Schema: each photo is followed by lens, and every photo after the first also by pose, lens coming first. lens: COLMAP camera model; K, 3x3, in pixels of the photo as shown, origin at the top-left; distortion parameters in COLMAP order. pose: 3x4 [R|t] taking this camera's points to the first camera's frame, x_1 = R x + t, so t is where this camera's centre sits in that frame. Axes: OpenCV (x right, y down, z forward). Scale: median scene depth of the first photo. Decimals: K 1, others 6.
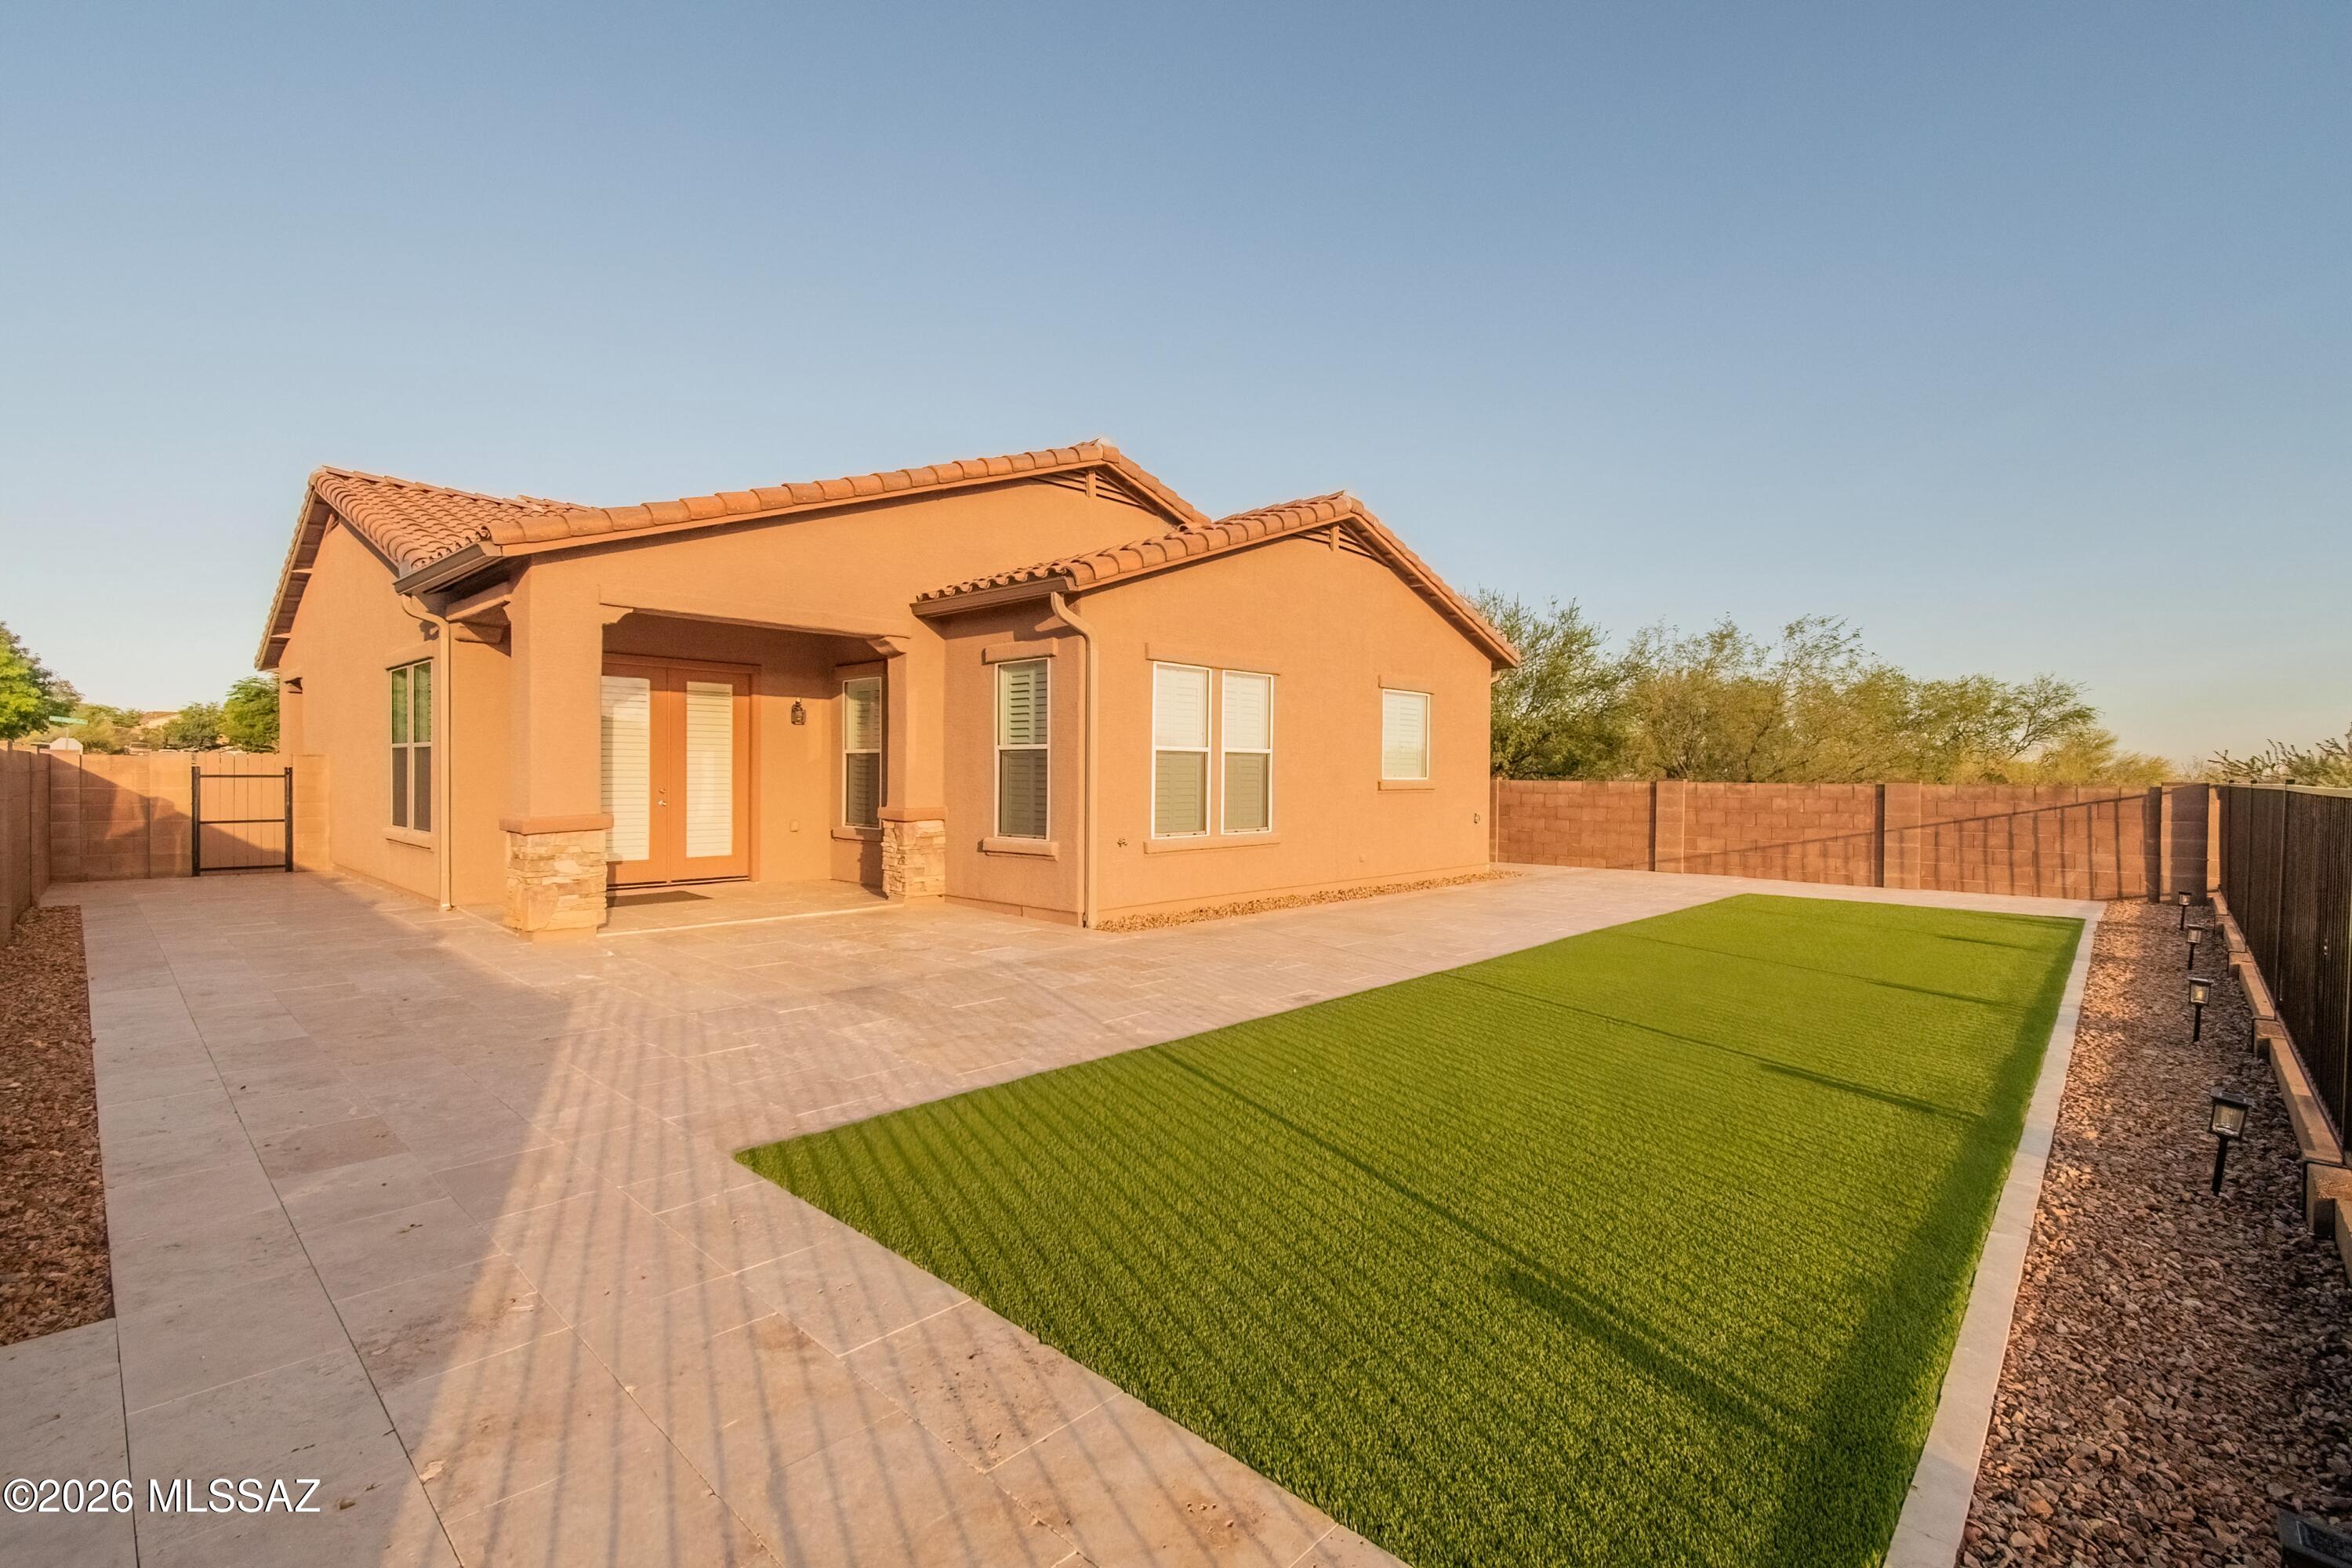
lens RADIAL K [[1047.2, 0, 1166.9], [0, 1047.2, 781.2], [0, 0, 1]] dist [0.009478, -0.001143]
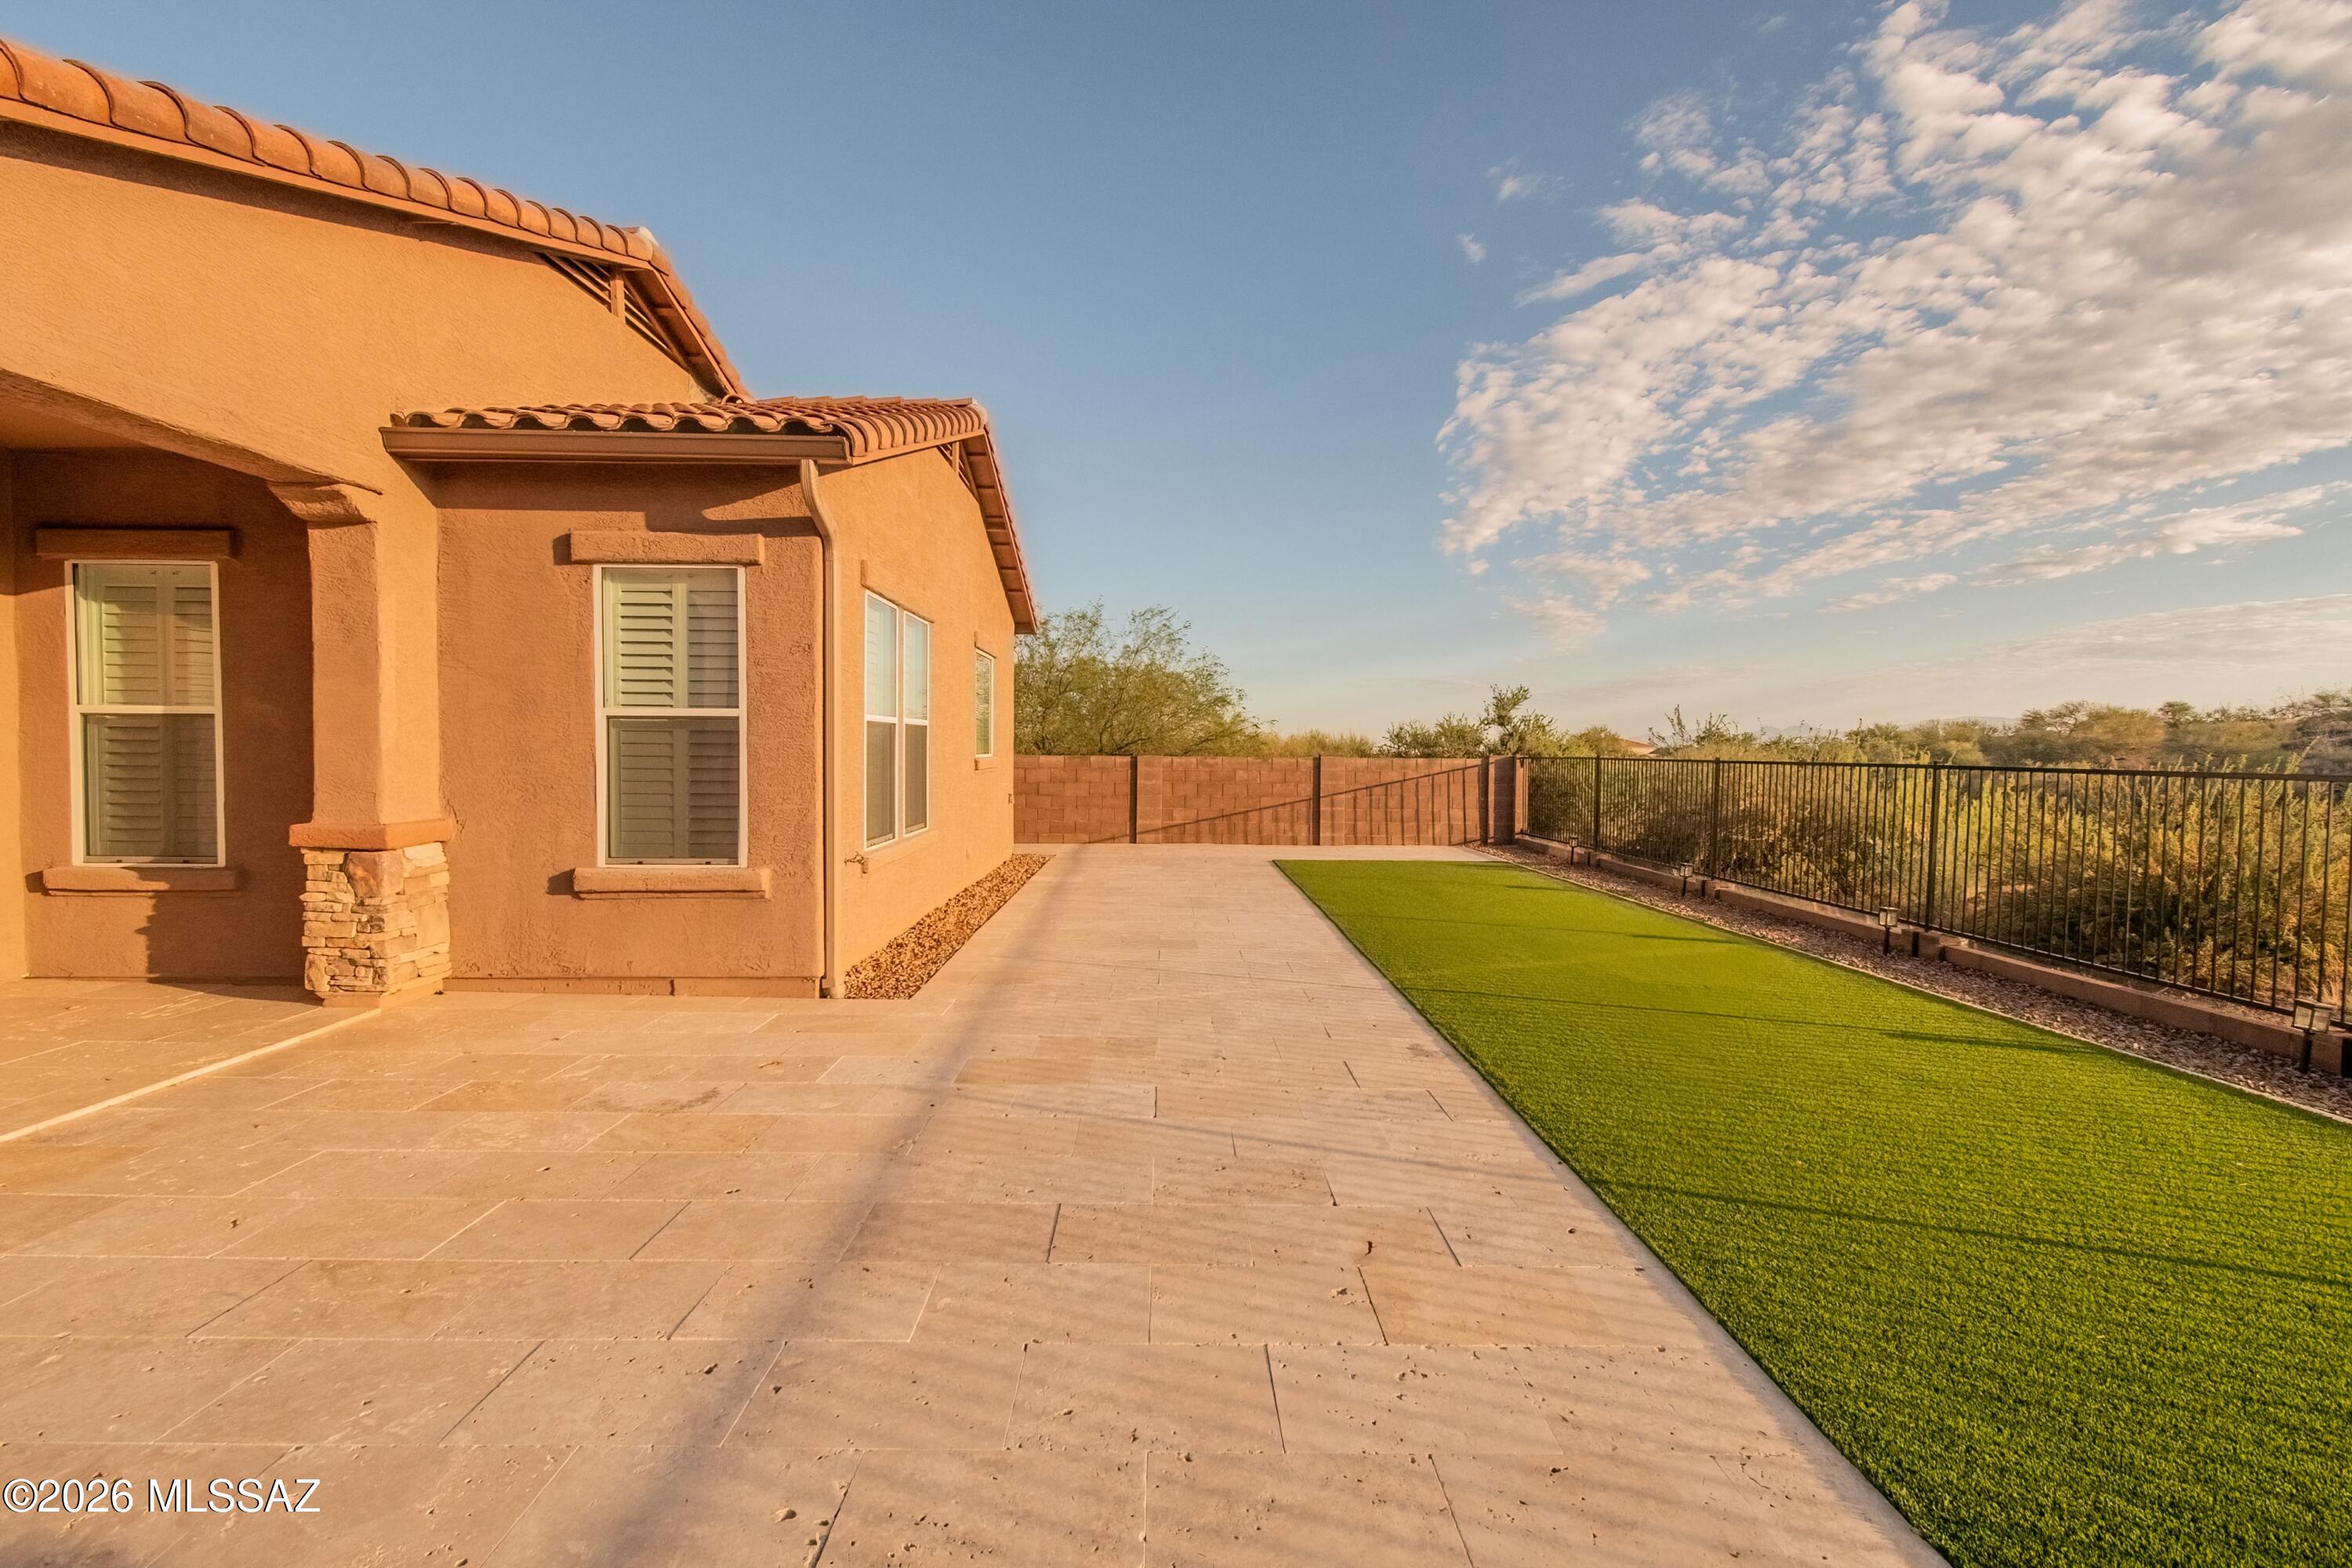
lens RADIAL K [[1047.2, 0, 1175.4], [0, 1047.2, 782.4], [0, 0, 1]] dist [0.009478, -0.001143]
pose [[0.718637, -0.024174, 0.694966, -0.287191], [0.001810, 0.999457, 0.032893, -0.009621], [-0.695384, -0.022380, 0.718290, 0.309282]]
